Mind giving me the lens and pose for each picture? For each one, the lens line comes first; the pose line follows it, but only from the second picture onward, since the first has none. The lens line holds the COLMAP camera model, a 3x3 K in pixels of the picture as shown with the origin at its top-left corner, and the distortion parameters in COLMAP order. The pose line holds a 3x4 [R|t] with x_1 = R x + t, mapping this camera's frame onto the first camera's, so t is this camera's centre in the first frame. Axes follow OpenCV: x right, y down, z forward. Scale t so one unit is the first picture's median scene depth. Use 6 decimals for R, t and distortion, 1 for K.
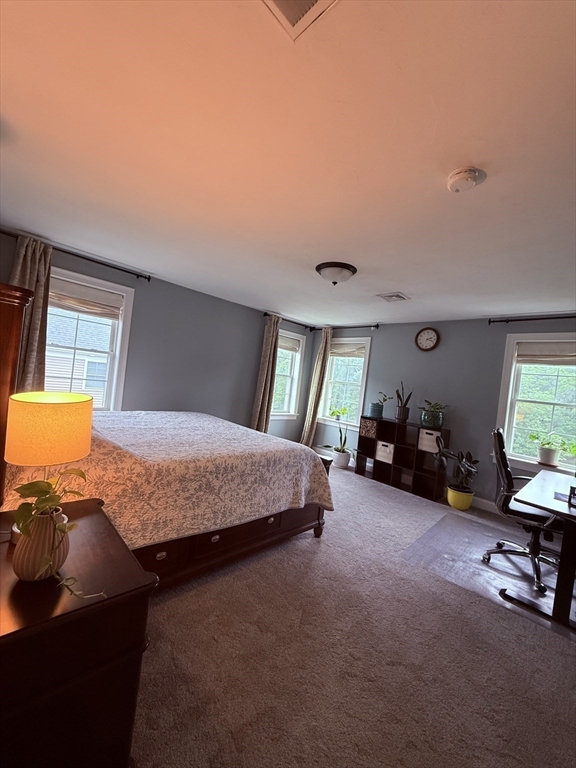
lens RADIAL K [[304.0, 0, 285.5], [0, 304.0, 380.3], [0, 0, 1]] dist [-0.004495, 0.001227]
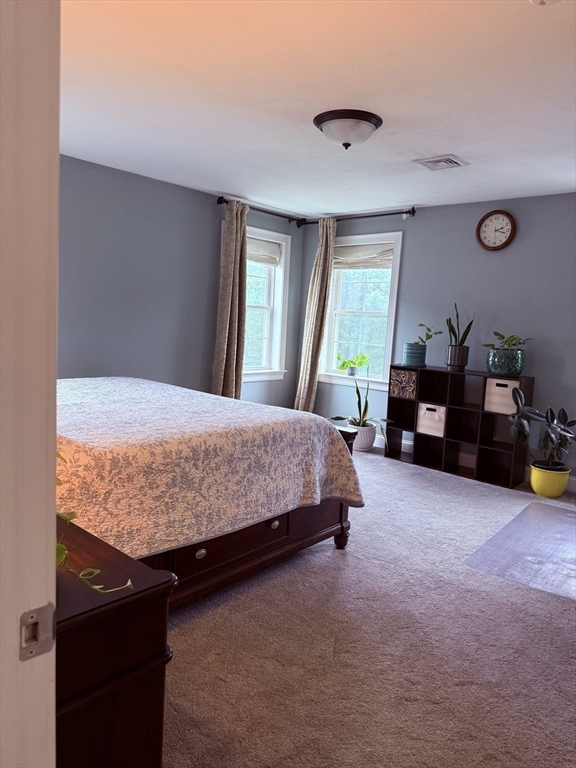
lens RADIAL K [[539.0, 0, 283.1], [0, 539.0, 383.6], [0, 0, 1]] dist [0.010531, -0.031483]
pose [[0.995497, -0.073904, 0.059361, -0.068497], [0.065808, 0.989541, 0.128364, 0.002085], [-0.068227, -0.123880, 0.989949, -0.118791]]
